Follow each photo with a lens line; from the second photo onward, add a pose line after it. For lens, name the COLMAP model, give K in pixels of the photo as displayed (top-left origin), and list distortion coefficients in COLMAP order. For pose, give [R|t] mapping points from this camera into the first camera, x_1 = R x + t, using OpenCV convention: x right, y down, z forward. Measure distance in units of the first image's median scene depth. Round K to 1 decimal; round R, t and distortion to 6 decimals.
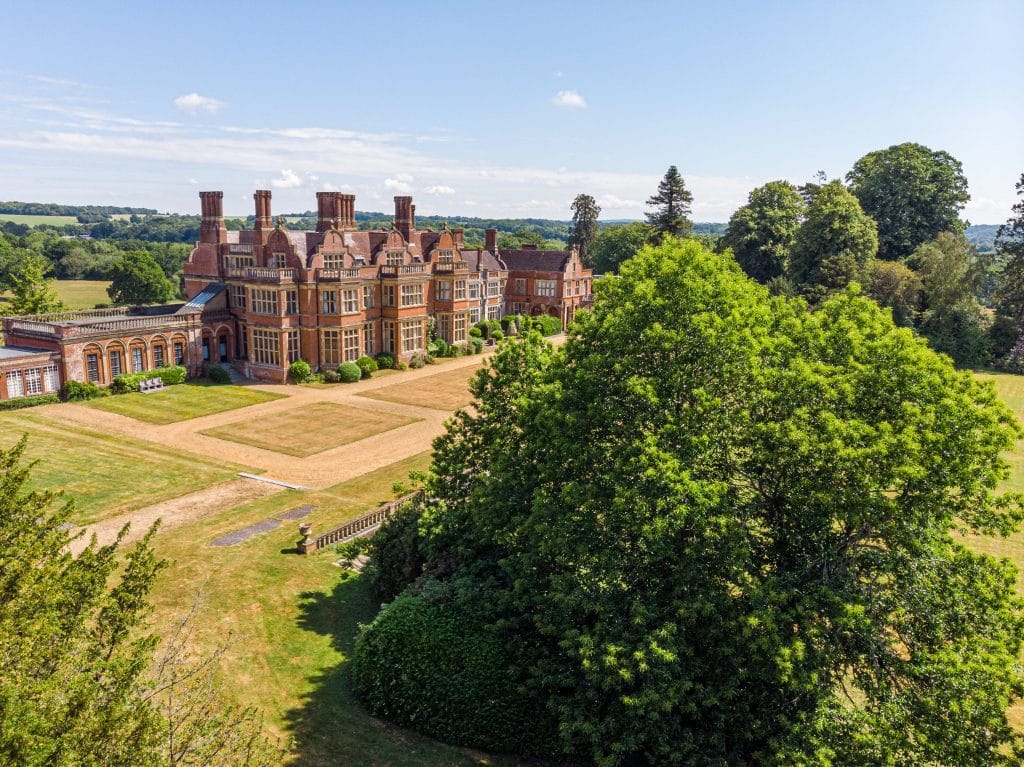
lens RADIAL K [[766.3, 0, 512.0], [0, 766.3, 383.5], [0, 0, 1]] dist [-0.001239, -0.000327]
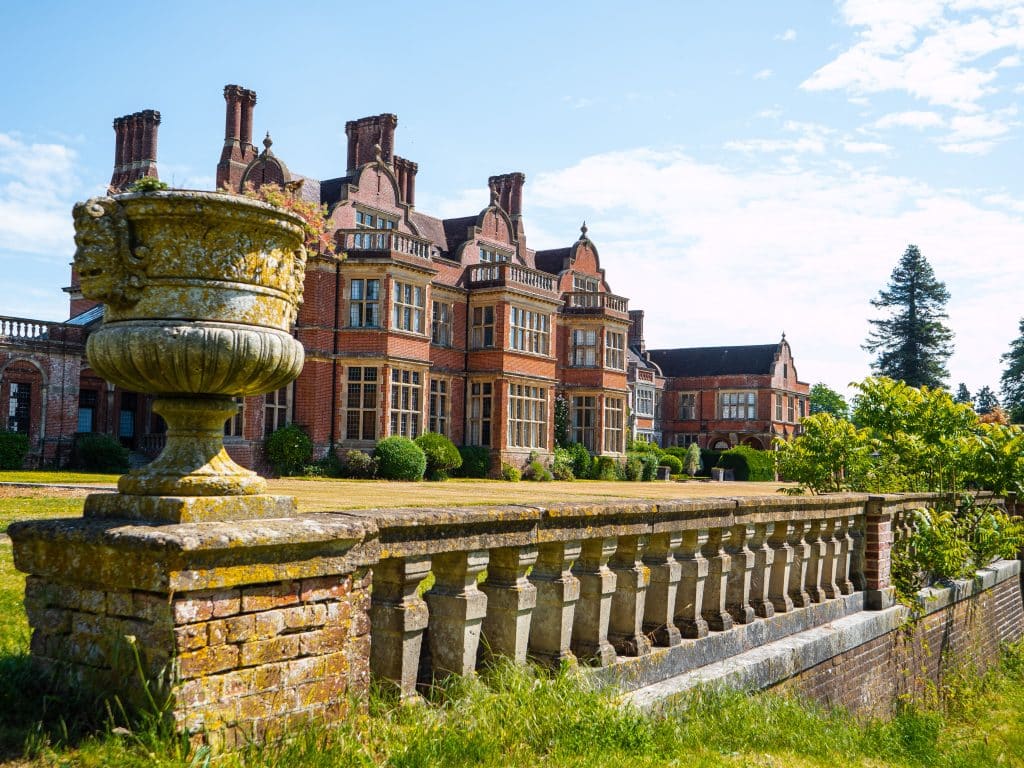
lens RADIAL K [[1050.4, 0, 534.6], [0, 1050.4, 384.8], [0, 0, 1]] dist [-0.001368, 0.012654]
pose [[0.999059, 0.000697, -0.043359, -0.101394], [-0.012152, 0.964306, -0.264510, 0.092686], [0.041627, 0.264788, 0.963408, 0.385465]]
